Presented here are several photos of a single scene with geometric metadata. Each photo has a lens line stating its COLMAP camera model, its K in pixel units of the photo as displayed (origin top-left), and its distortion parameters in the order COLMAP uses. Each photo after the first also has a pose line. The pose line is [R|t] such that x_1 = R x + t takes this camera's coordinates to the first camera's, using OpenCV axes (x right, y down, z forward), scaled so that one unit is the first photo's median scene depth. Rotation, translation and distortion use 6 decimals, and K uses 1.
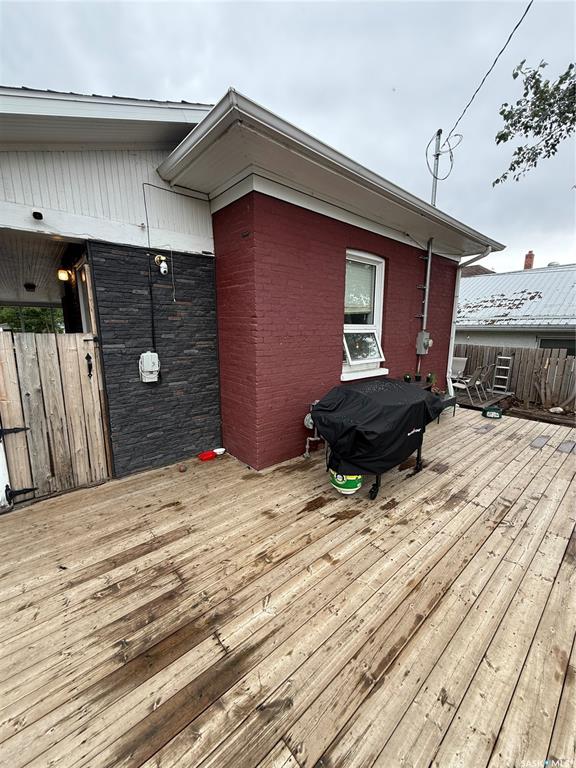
lens RADIAL K [[303.4, 0, 288.2], [0, 303.4, 382.3], [0, 0, 1]] dist [-0.005712, 0.000665]
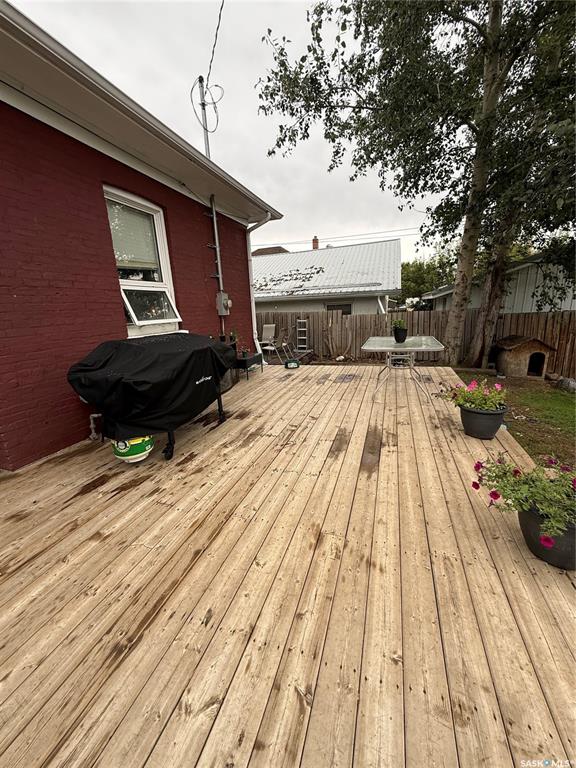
lens RADIAL K [[303.4, 0, 289.6], [0, 303.4, 381.2], [0, 0, 1]] dist [-0.005712, 0.000665]
pose [[0.854179, -0.162591, 0.493906, 0.158020], [0.137733, 0.986676, 0.086609, 0.111704], [-0.501407, -0.005953, 0.865191, 0.026784]]
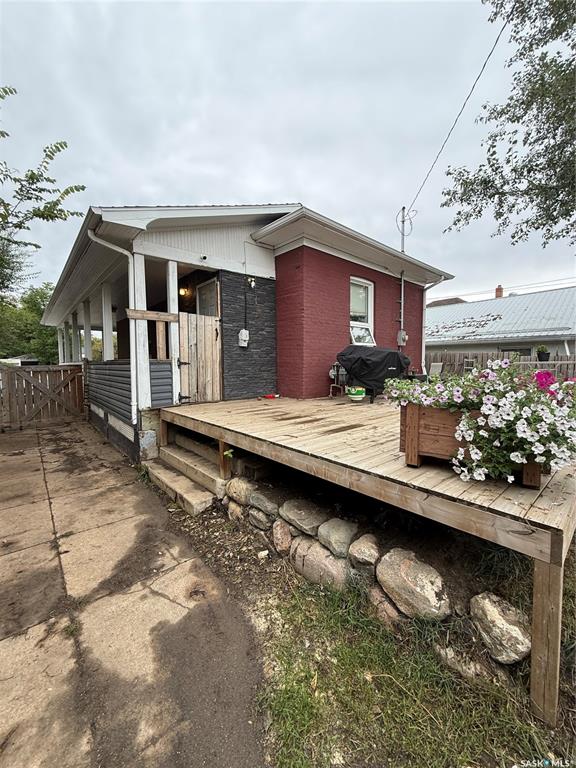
lens RADIAL K [[303.4, 0, 289.5], [0, 303.4, 382.7], [0, 0, 1]] dist [-0.005712, 0.000665]
pose [[0.999828, -0.011423, 0.014637, -0.218271], [0.012988, 0.993656, -0.111710, 0.412987], [-0.013268, 0.111881, 0.993633, -0.747869]]
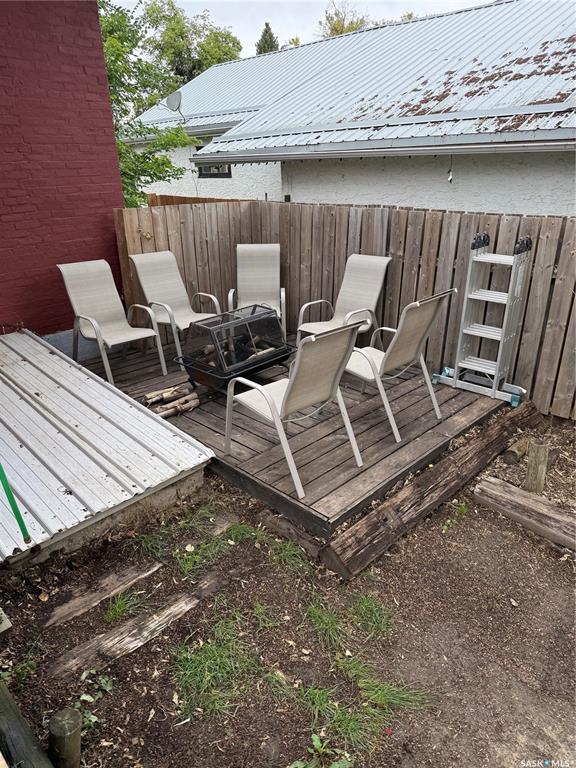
lens RADIAL K [[532.5, 0, 287.2], [0, 532.5, 386.7], [0, 0, 1]] dist [0.006102, -0.000586]
pose [[0.996281, -0.052582, 0.068260, 1.374430], [0.036302, 0.974615, 0.220924, -0.225887], [-0.078144, -0.217625, 0.972899, 1.502430]]
